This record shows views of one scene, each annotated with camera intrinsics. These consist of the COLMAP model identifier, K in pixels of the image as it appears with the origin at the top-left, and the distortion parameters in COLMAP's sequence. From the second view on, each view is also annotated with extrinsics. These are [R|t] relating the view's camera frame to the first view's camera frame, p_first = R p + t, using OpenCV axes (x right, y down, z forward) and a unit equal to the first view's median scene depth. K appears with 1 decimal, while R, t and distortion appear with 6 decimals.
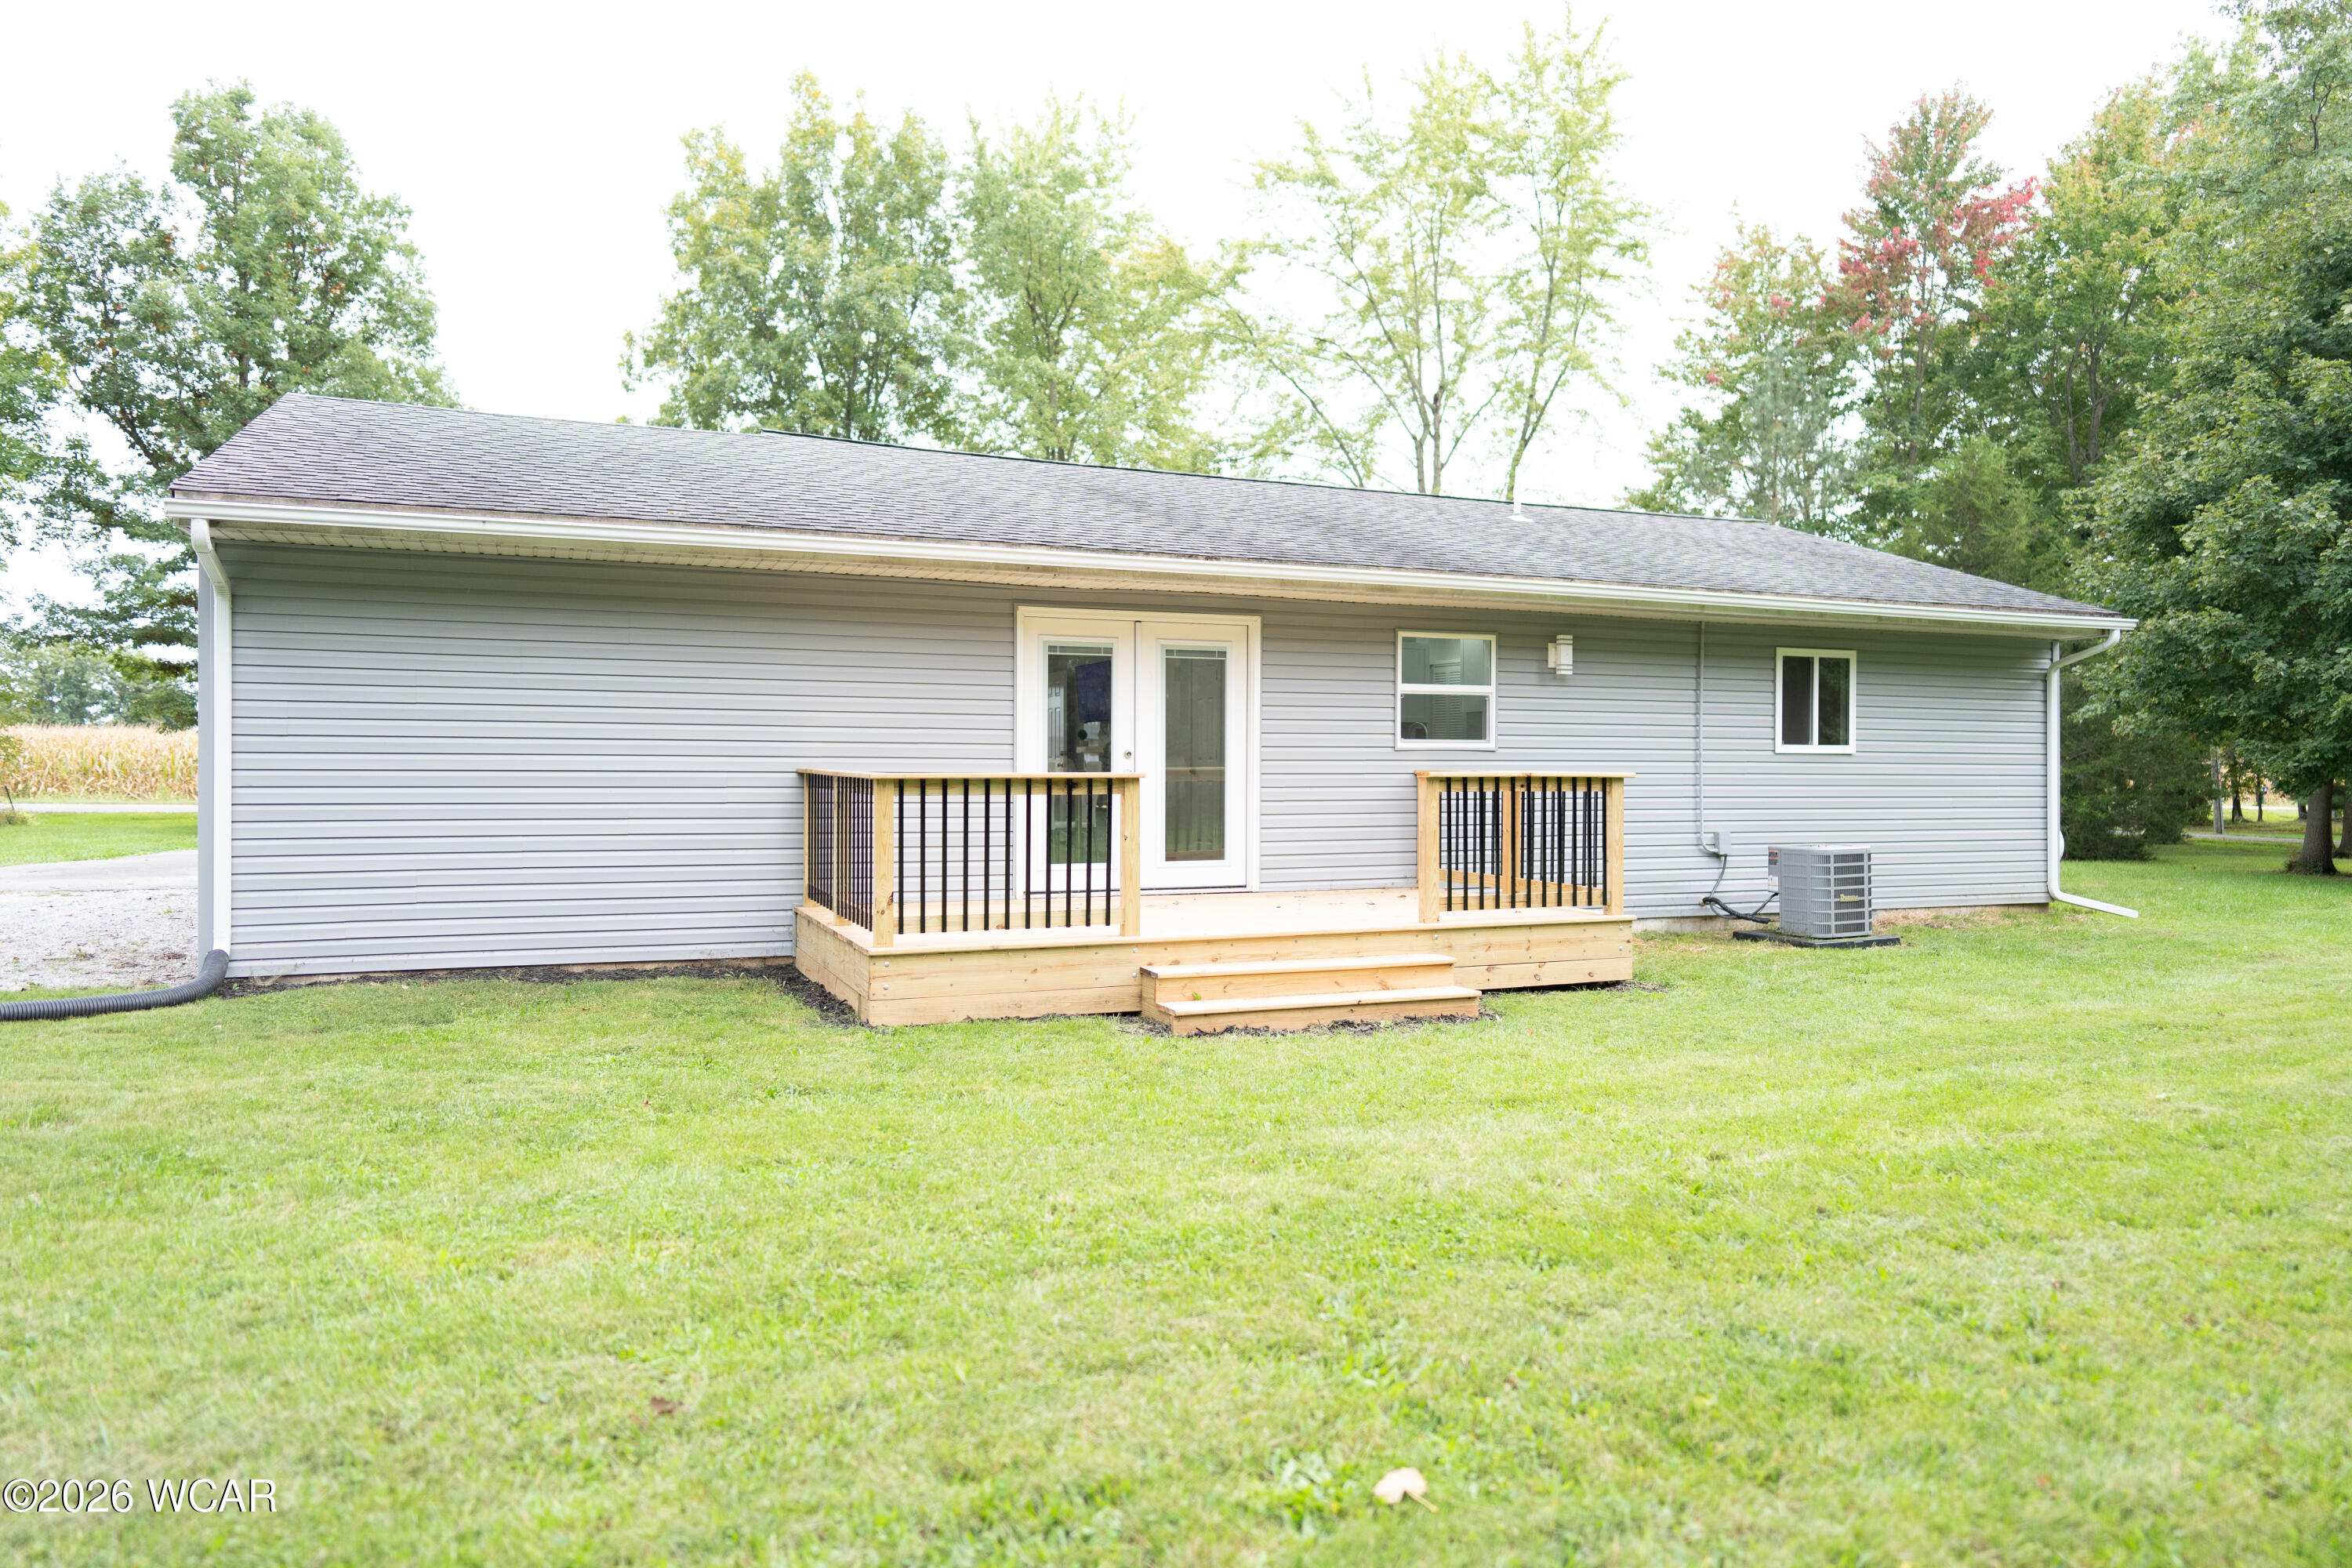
lens RADIAL K [[1555.3, 0, 1176.0], [0, 1555.3, 784.0], [0, 0, 1]] dist [0.009750, -0.000028]
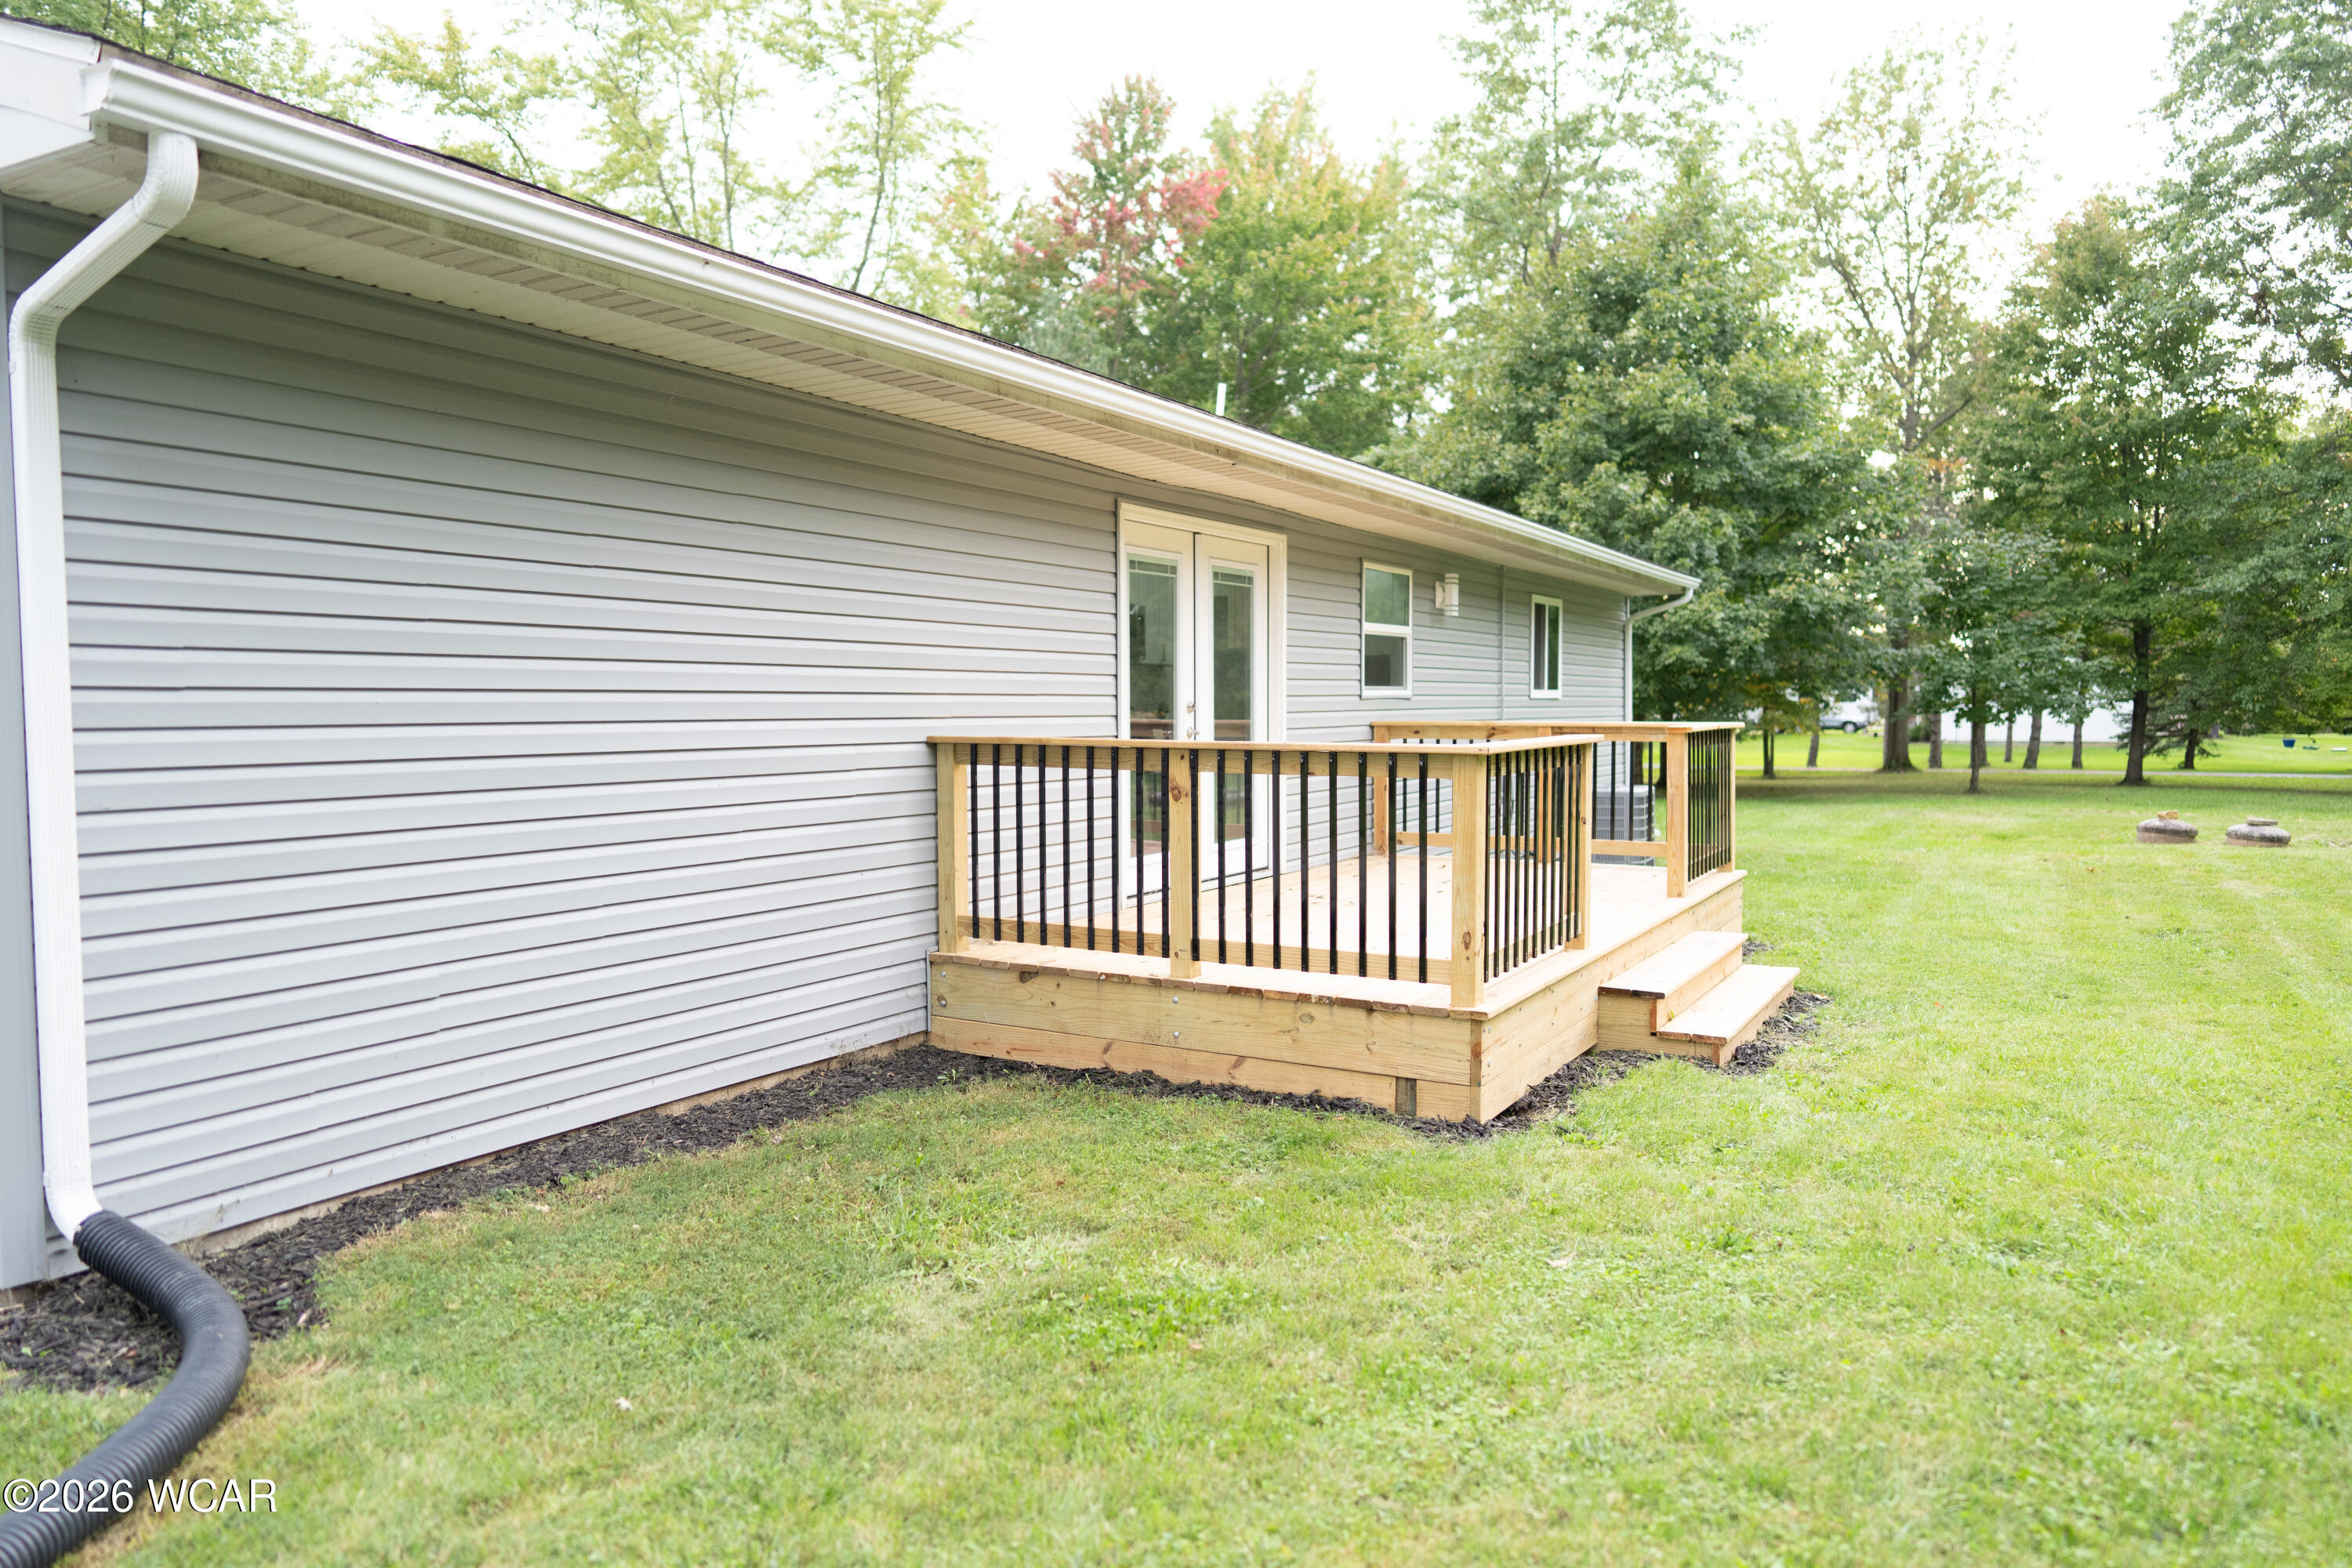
lens RADIAL K [[1522.6, 0, 1176.0], [0, 1522.6, 784.0], [0, 0, 1]] dist [-0.005613, -0.001815]
pose [[0.804557, -0.035129, 0.592836, -0.452447], [0.004133, 0.998556, 0.053561, -0.020269], [-0.593861, -0.040642, 0.803540, 0.376537]]
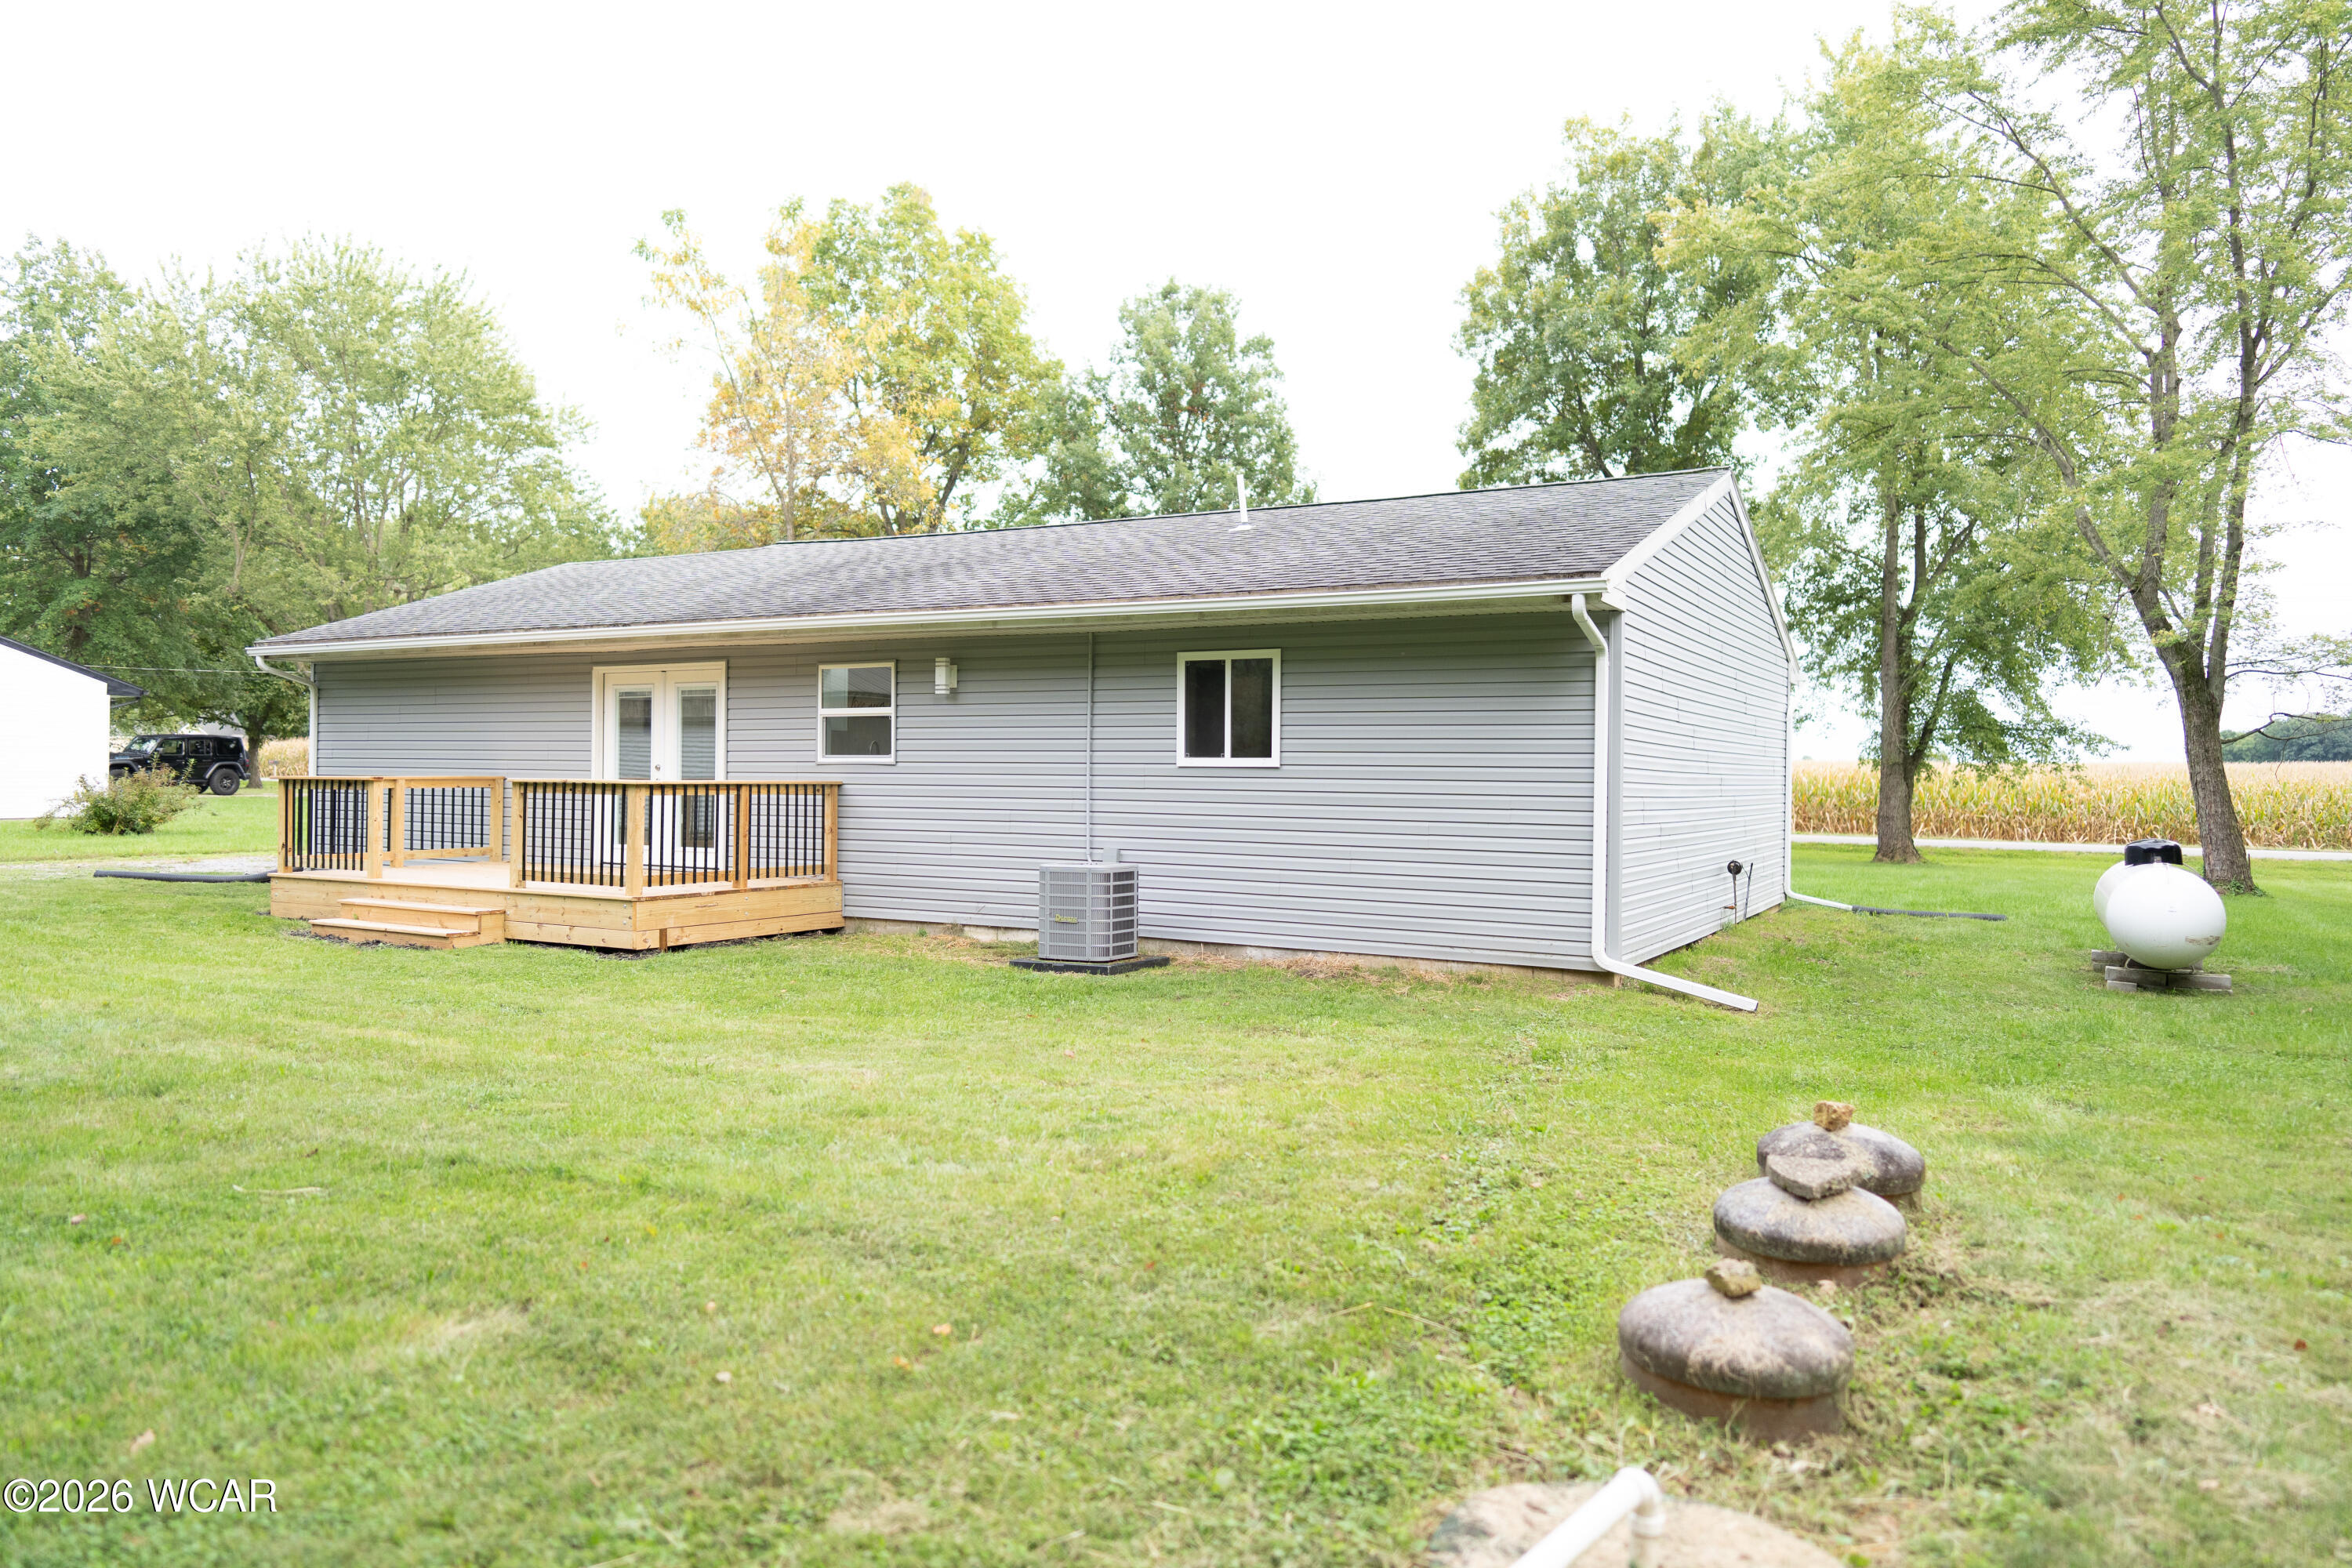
lens RADIAL K [[1555.3, 0, 1176.0], [0, 1555.3, 784.0], [0, 0, 1]] dist [0.009750, -0.000028]
pose [[0.613484, 0.005591, -0.789687, 1.276047], [-0.016459, 0.999848, -0.005708, -0.003799], [0.789536, 0.016499, 0.613483, 0.484051]]
